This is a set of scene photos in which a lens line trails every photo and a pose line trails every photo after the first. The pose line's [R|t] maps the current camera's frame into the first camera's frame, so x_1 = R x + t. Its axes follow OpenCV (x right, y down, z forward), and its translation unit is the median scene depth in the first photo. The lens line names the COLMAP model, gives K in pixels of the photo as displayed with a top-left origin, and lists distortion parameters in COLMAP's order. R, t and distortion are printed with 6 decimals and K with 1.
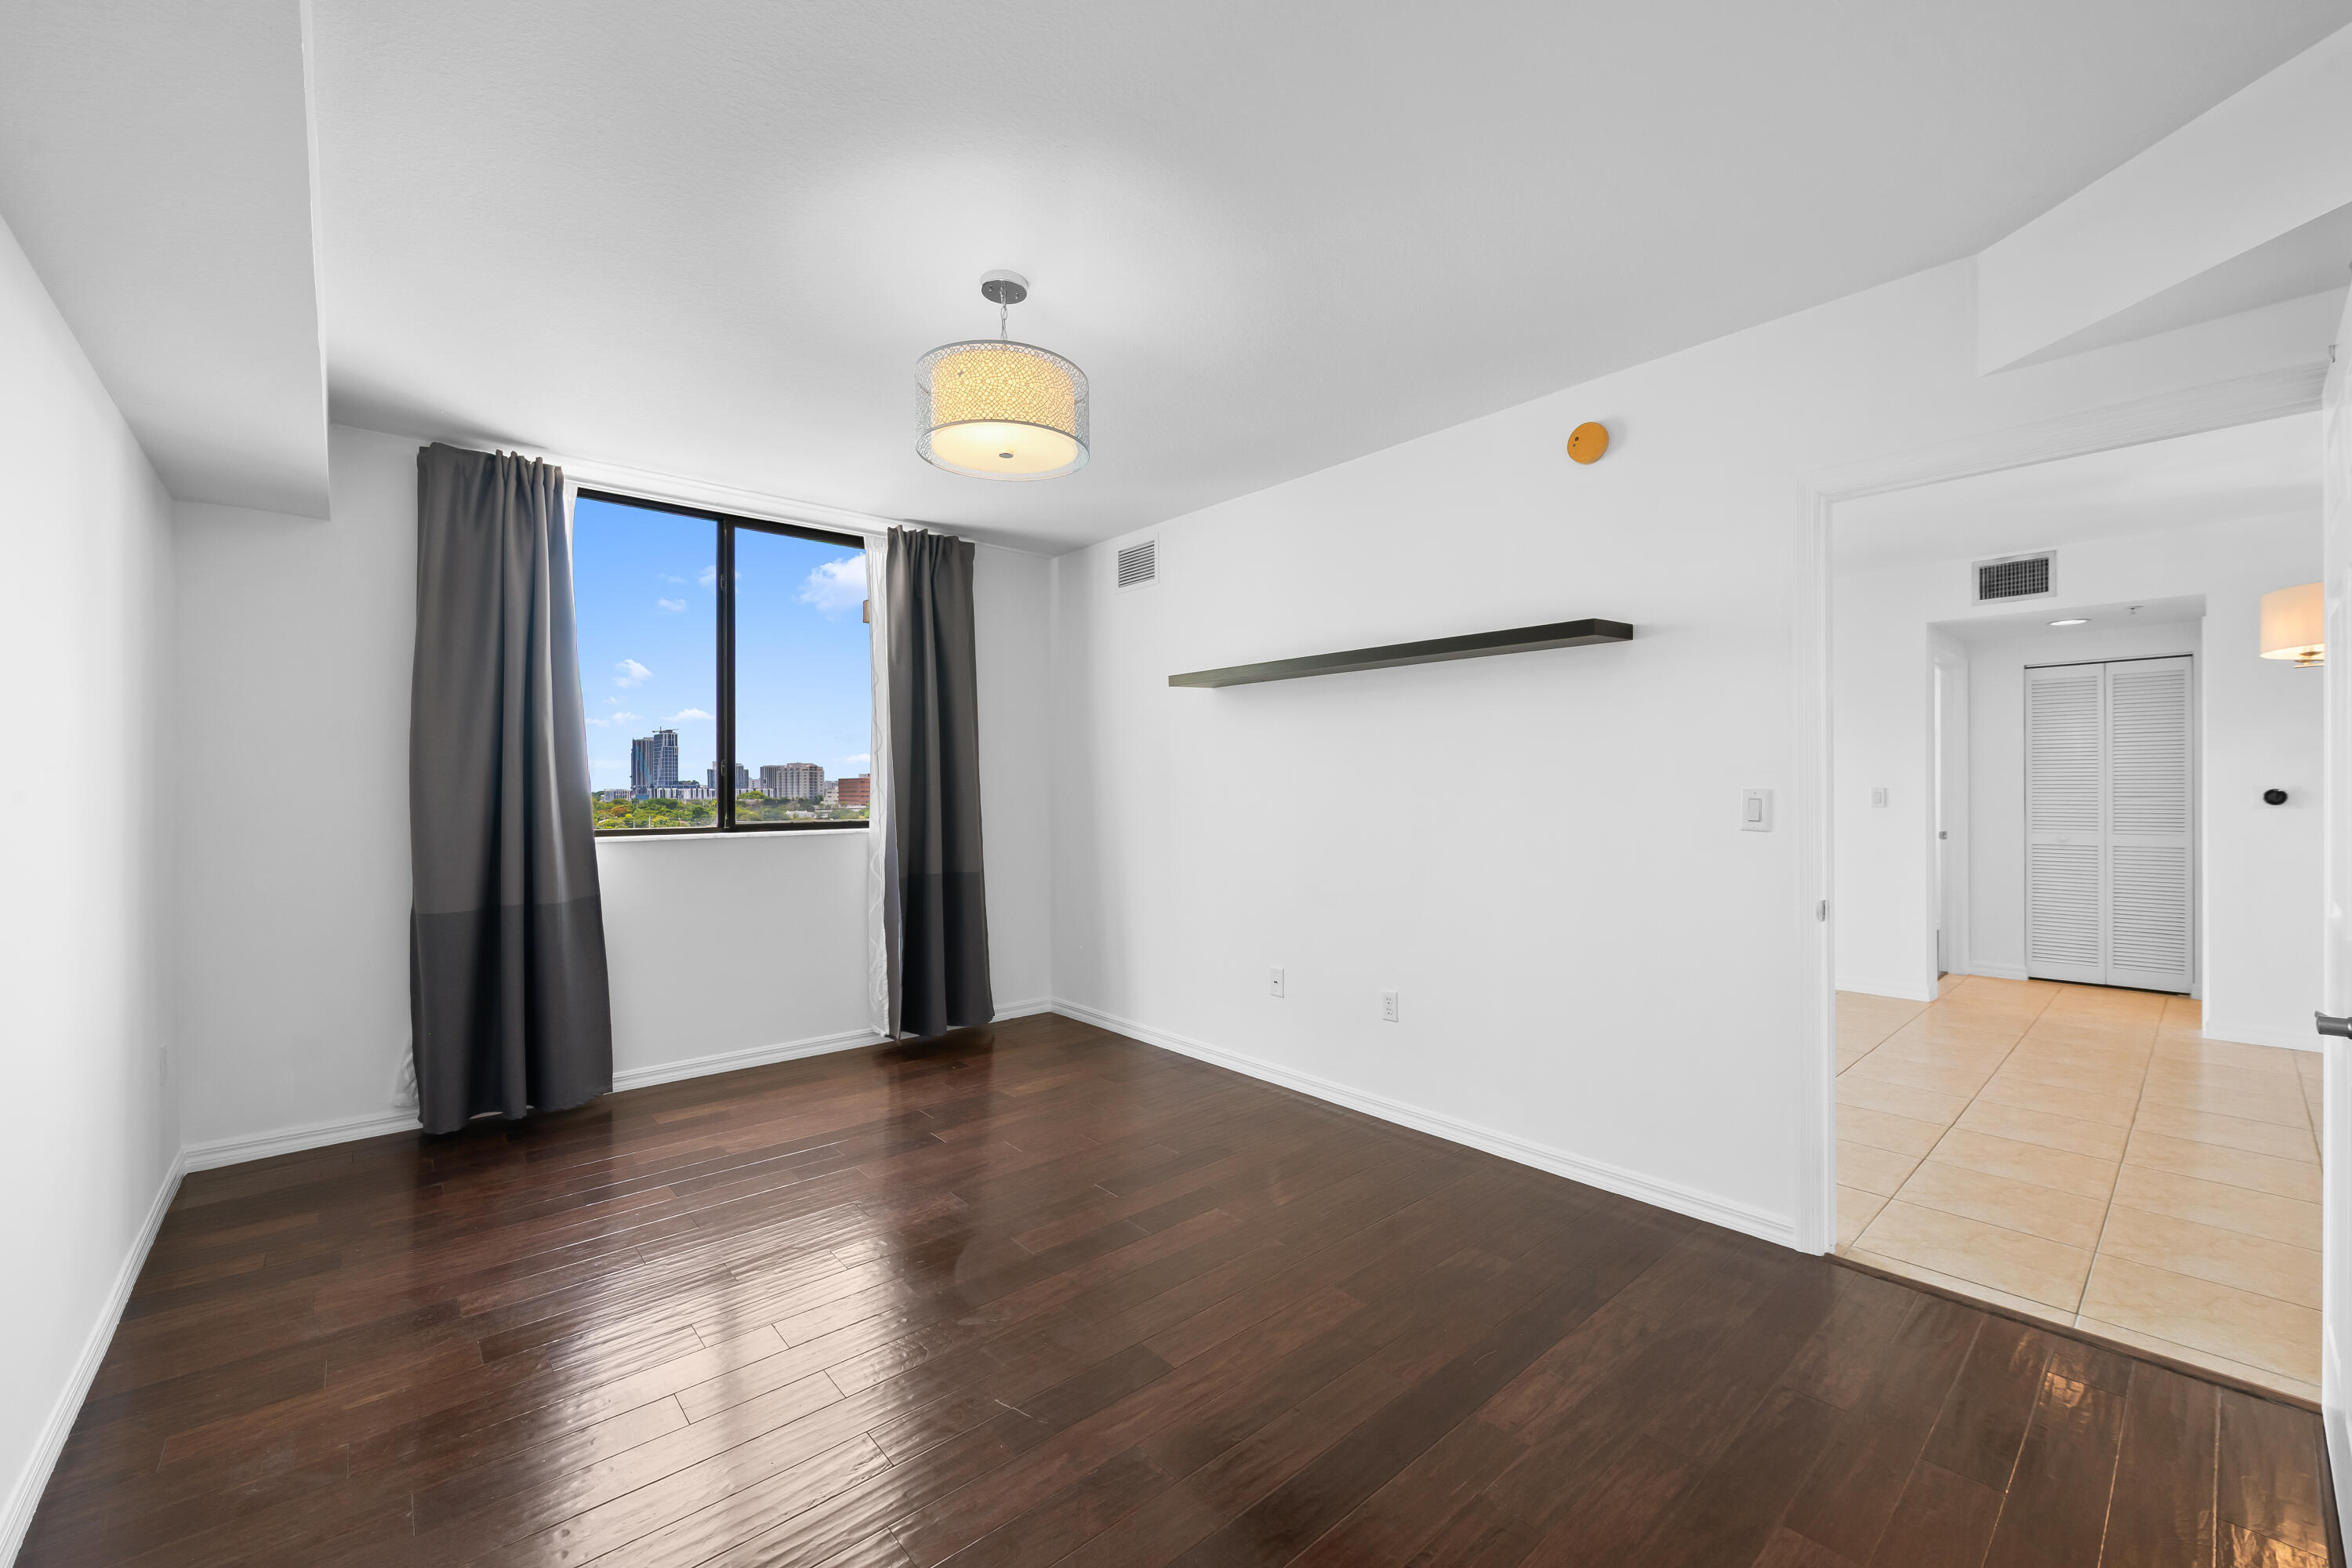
lens RADIAL K [[930.0, 0, 1195.5], [0, 930.0, 788.7], [0, 0, 1]] dist [0.001705, -0.003863]
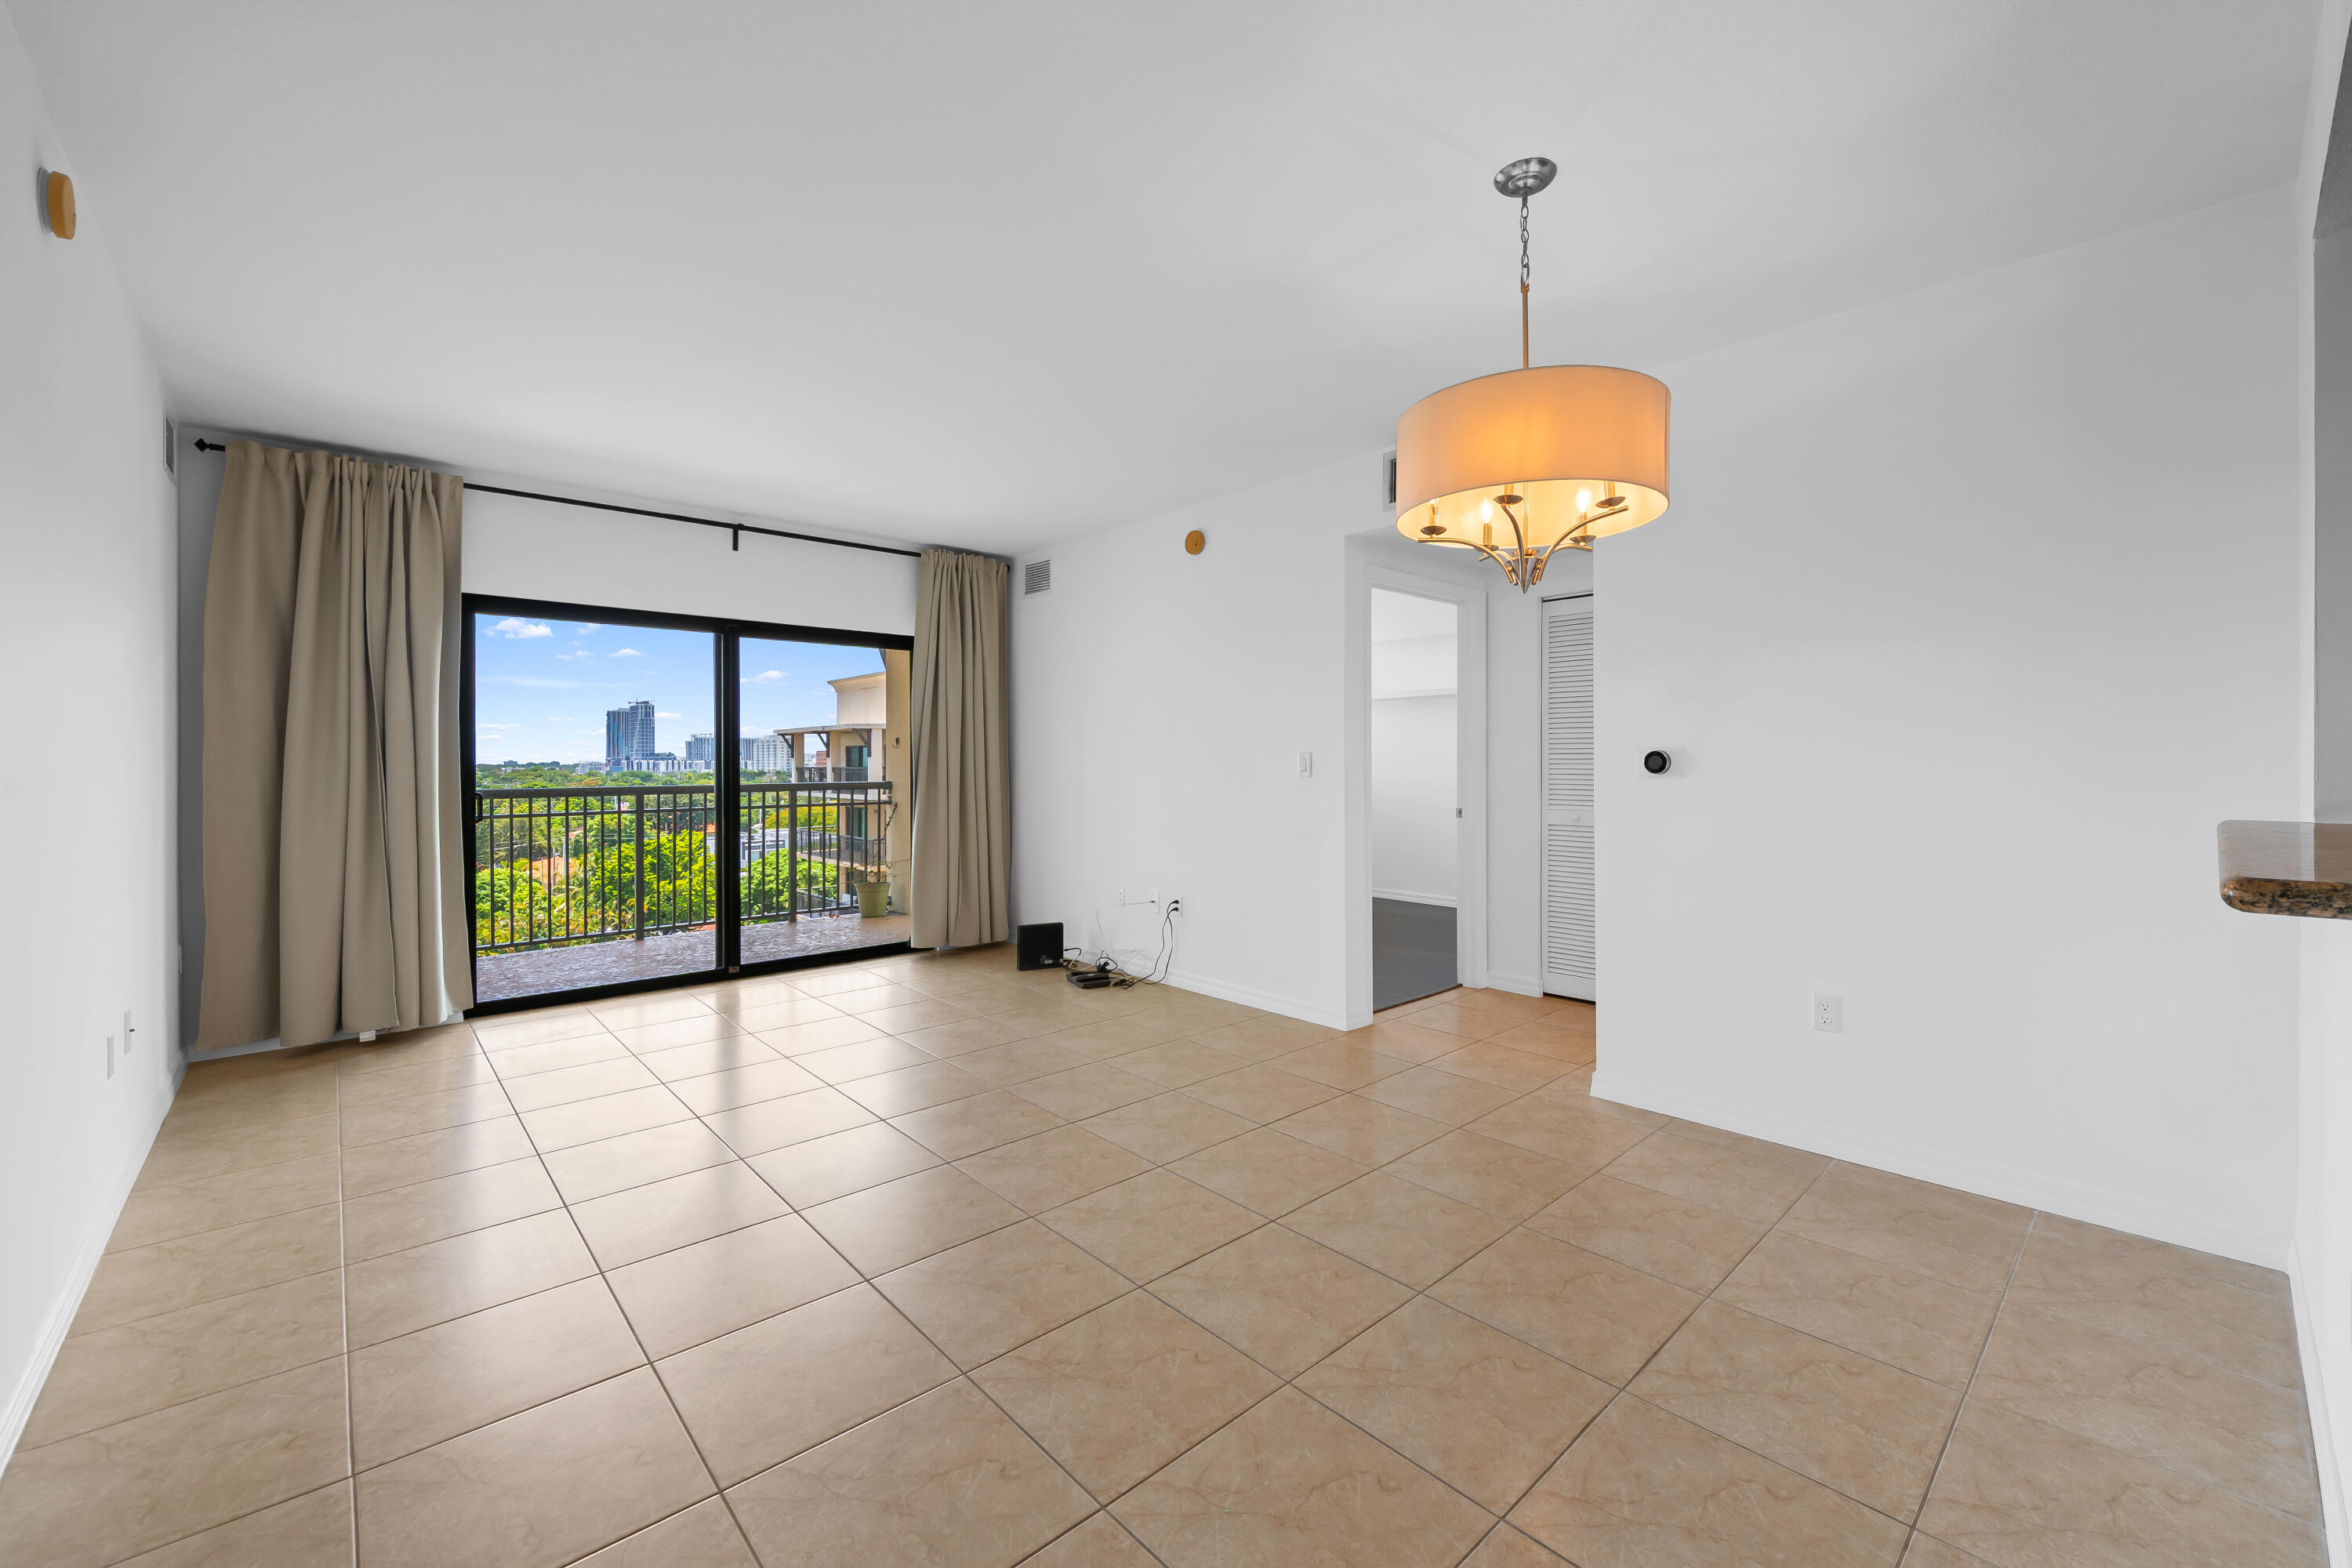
lens RADIAL K [[930.0, 0, 1187.2], [0, 930.0, 760.6], [0, 0, 1]] dist [0.001705, -0.003863]
pose [[0.999918, 0.000617, 0.012767, 0.609304], [-0.000608, 1.000000, -0.000718, 0.006587], [-0.012768, 0.000711, 0.999918, 0.222630]]
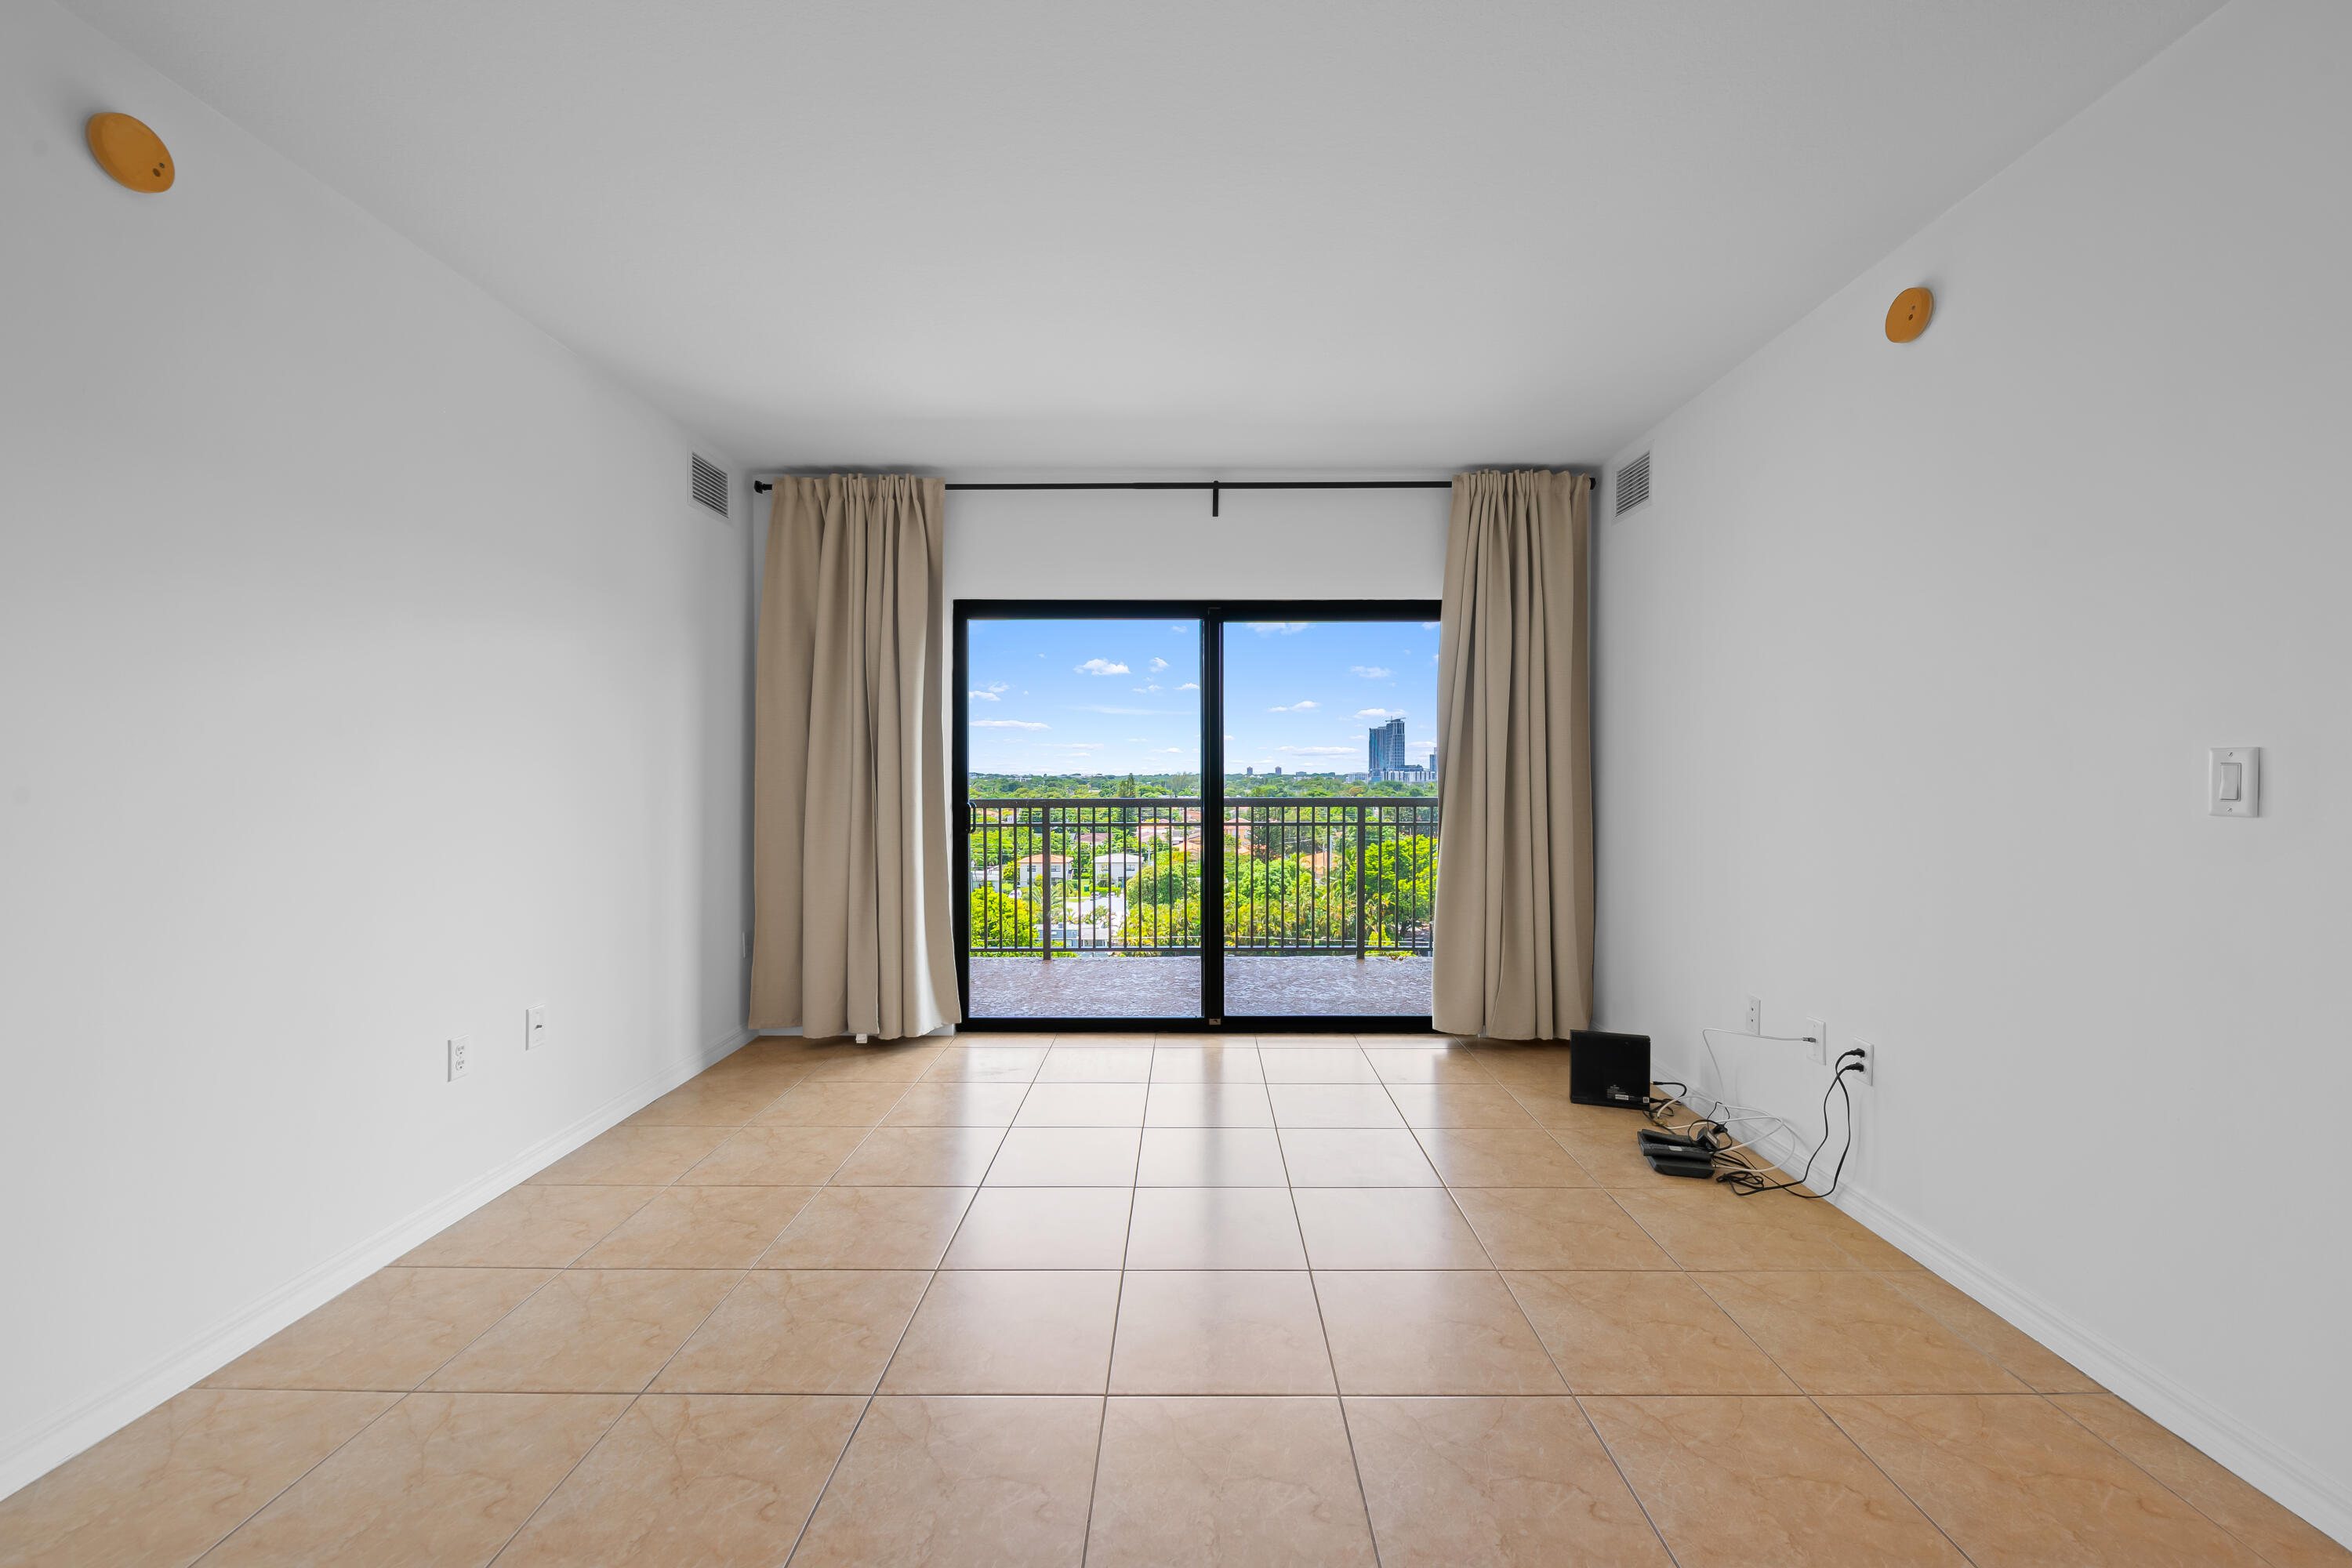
lens RADIAL K [[930.0, 0, 1193.0], [0, 930.0, 784.2], [0, 0, 1]] dist [0.001705, -0.003863]
pose [[0.744145, 0.011065, -0.667926, 0.667446], [-0.002611, 0.999903, 0.013656, 0.007009], [0.668013, -0.008418, 0.744102, 0.557433]]
